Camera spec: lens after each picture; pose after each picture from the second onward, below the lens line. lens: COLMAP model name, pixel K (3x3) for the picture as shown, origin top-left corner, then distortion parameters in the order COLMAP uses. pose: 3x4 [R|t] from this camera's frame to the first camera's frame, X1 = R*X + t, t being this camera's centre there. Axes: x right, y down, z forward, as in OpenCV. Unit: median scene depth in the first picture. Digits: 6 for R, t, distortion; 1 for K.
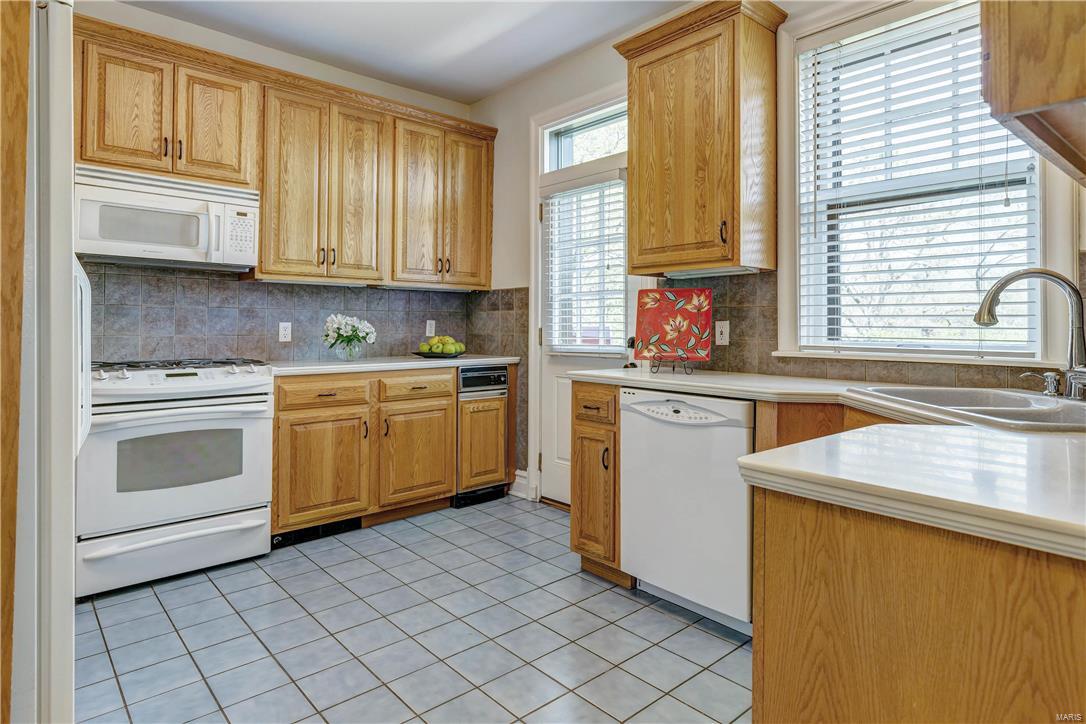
lens RADIAL K [[590.4, 0, 519.0], [0, 590.4, 322.2], [0, 0, 1]] dist [0.000427, 0.001696]
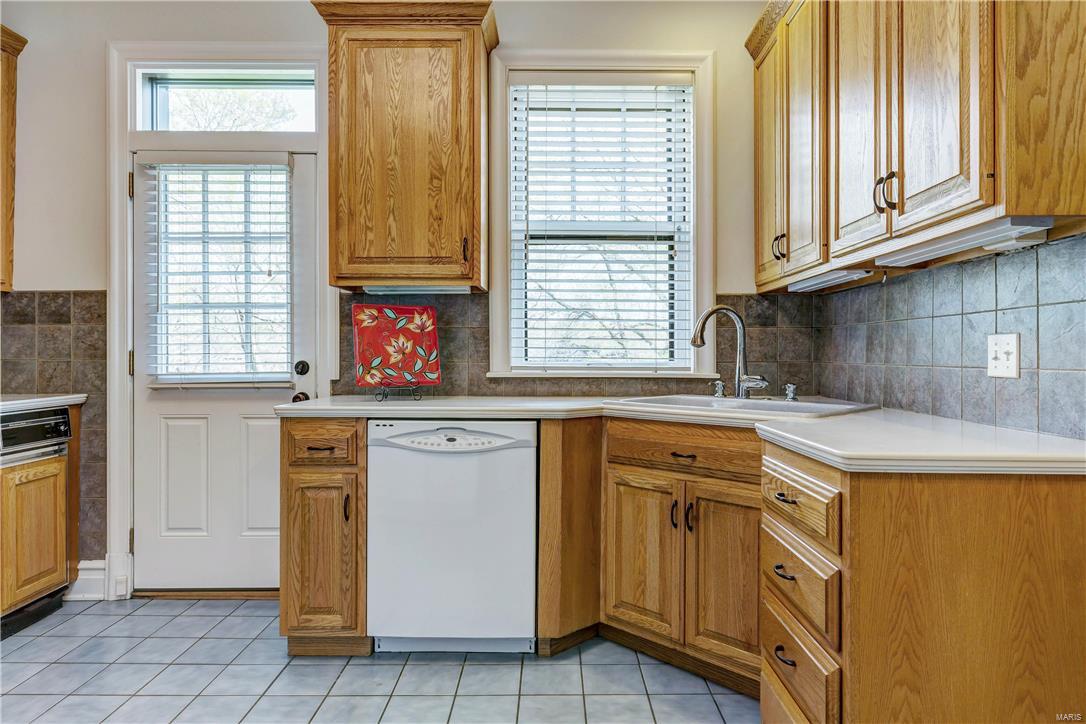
lens RADIAL K [[657.1, 0, 539.1], [0, 657.1, 354.4], [0, 0, 1]] dist [0.006033, -0.000723]
pose [[0.667825, -0.005519, 0.744298, -0.343904], [-0.004623, 0.999922, 0.011562, 0.004668], [-0.744304, -0.011162, 0.667748, 0.181804]]
